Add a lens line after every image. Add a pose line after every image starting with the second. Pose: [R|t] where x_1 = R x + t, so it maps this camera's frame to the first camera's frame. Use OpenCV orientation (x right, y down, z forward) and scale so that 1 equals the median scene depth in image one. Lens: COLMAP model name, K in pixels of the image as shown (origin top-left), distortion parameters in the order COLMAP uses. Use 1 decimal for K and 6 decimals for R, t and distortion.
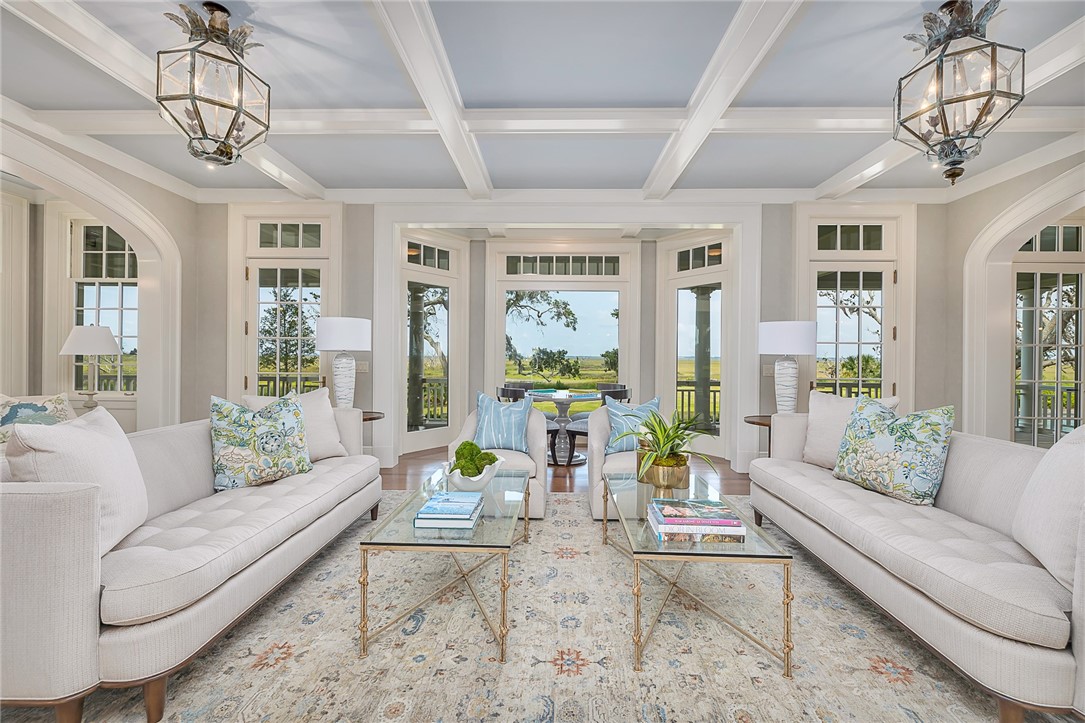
lens RADIAL K [[450.1, 0, 542.5], [0, 450.1, 361.5], [0, 0, 1]] dist [-0.000463, -0.000038]
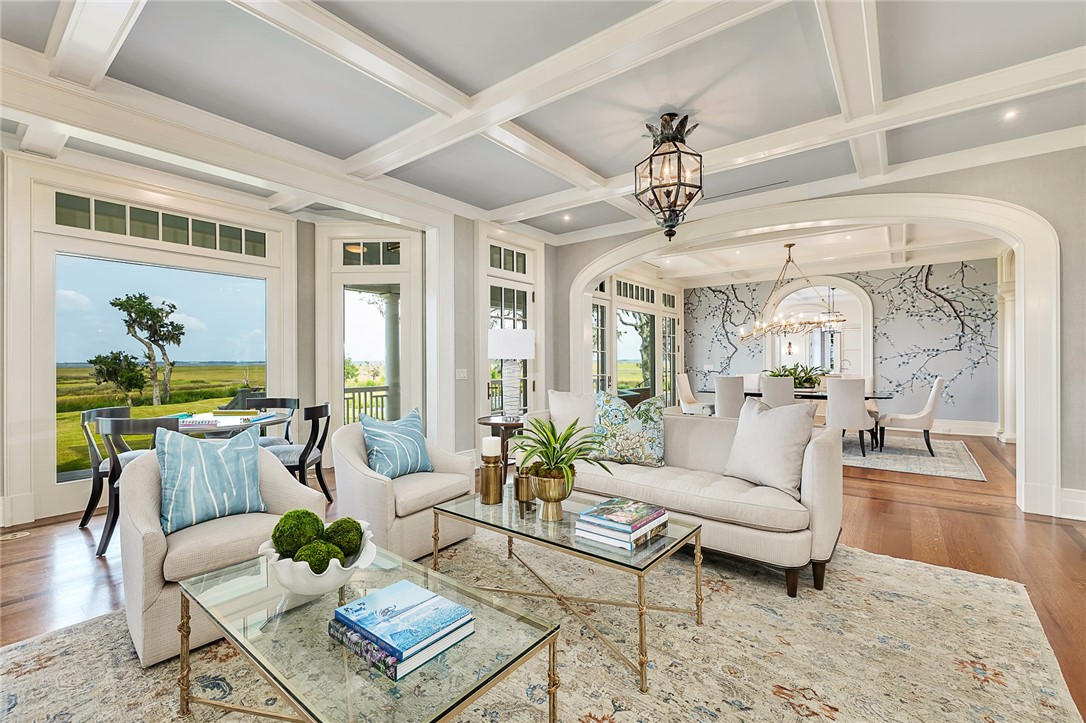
lens RADIAL K [[462.4, 0, 543.0], [0, 462.4, 361.5], [0, 0, 1]] dist [-0.001377, 0.000405]
pose [[0.603622, -0.012619, 0.797171, -0.243032], [0.020006, 0.999800, 0.000677, -0.006873], [-0.797019, 0.015540, 0.603754, 0.199464]]
